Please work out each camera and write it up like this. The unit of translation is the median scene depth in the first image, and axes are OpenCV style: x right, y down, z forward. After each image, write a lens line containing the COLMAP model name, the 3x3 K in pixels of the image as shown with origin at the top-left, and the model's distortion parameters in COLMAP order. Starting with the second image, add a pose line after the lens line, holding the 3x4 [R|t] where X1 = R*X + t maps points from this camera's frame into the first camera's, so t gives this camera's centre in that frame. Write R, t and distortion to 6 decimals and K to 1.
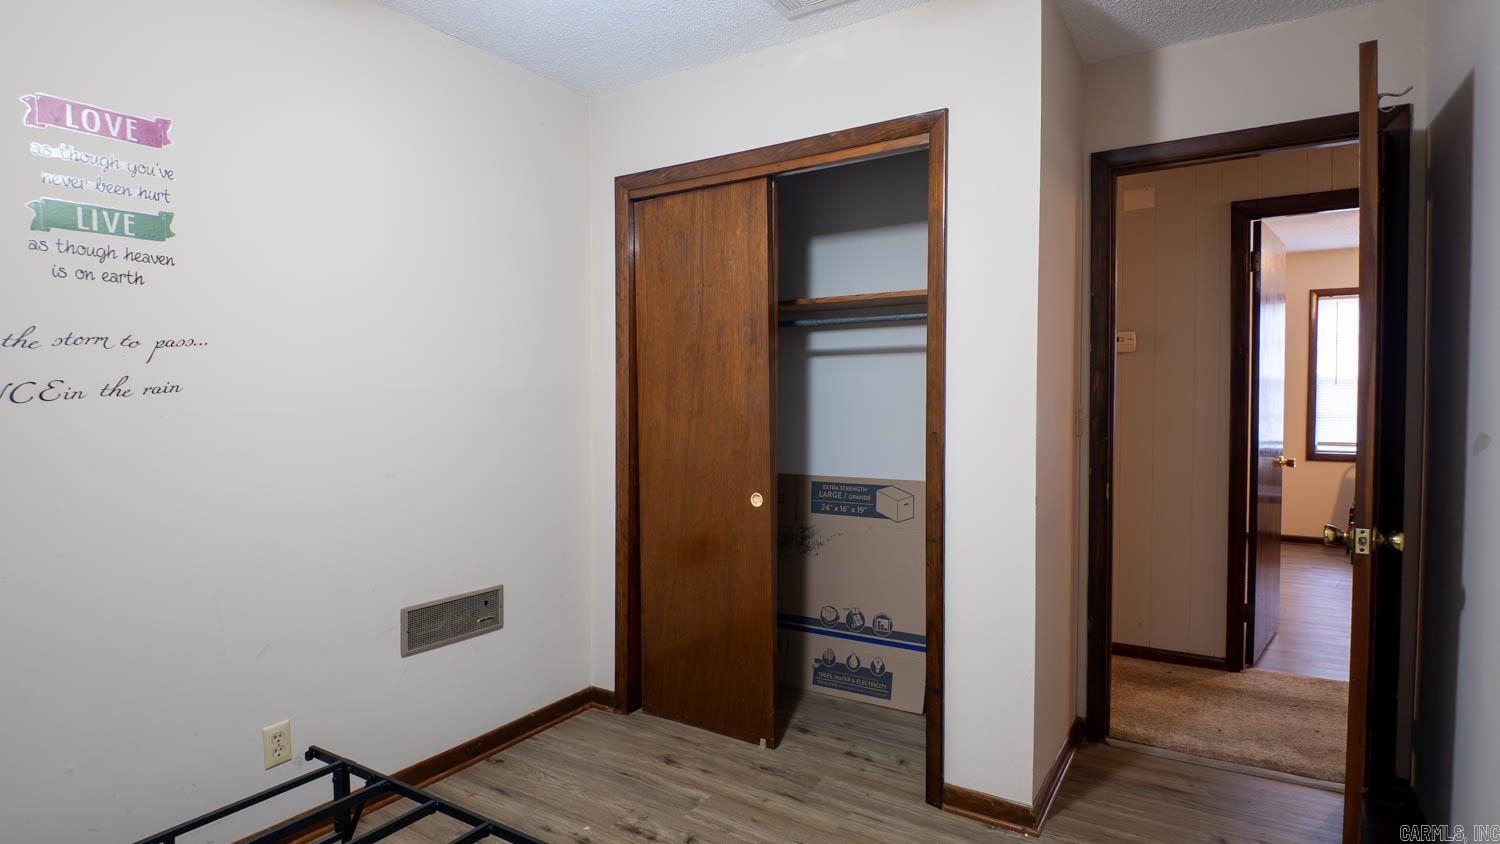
lens RADIAL K [[762.4, 0, 752.8], [0, 762.4, 426.4], [0, 0, 1]] dist [0.017311, -0.024785]
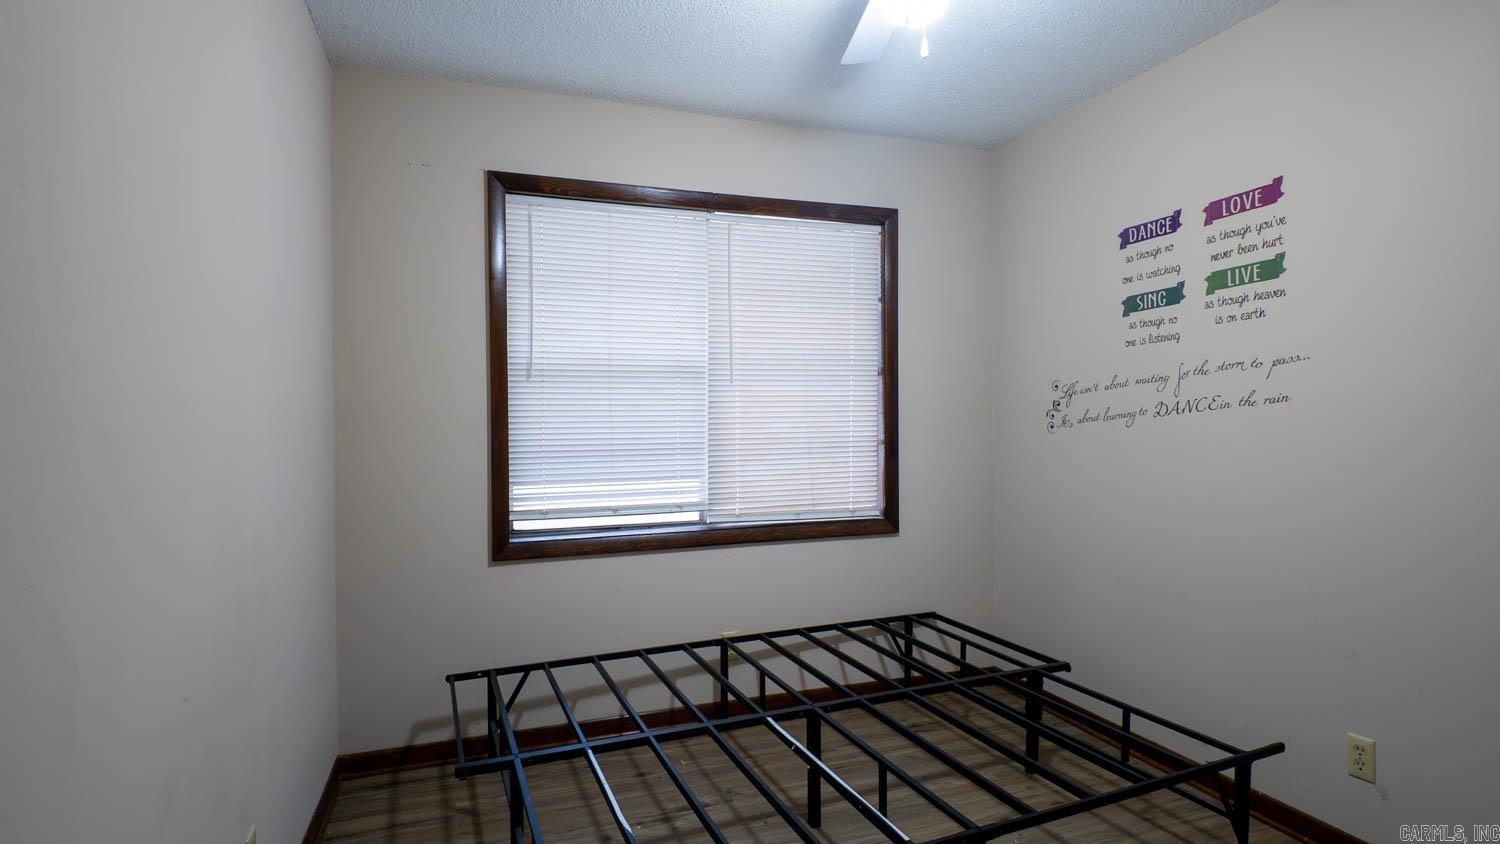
lens RADIAL K [[762.4, 0, 752.8], [0, 762.4, 426.4], [0, 0, 1]] dist [0.017311, -0.024785]
pose [[-0.621105, 0.019945, -0.783474, 0.724374], [-0.015441, 0.999171, 0.037677, -0.040474], [0.783575, 0.035499, -0.620282, 1.139495]]
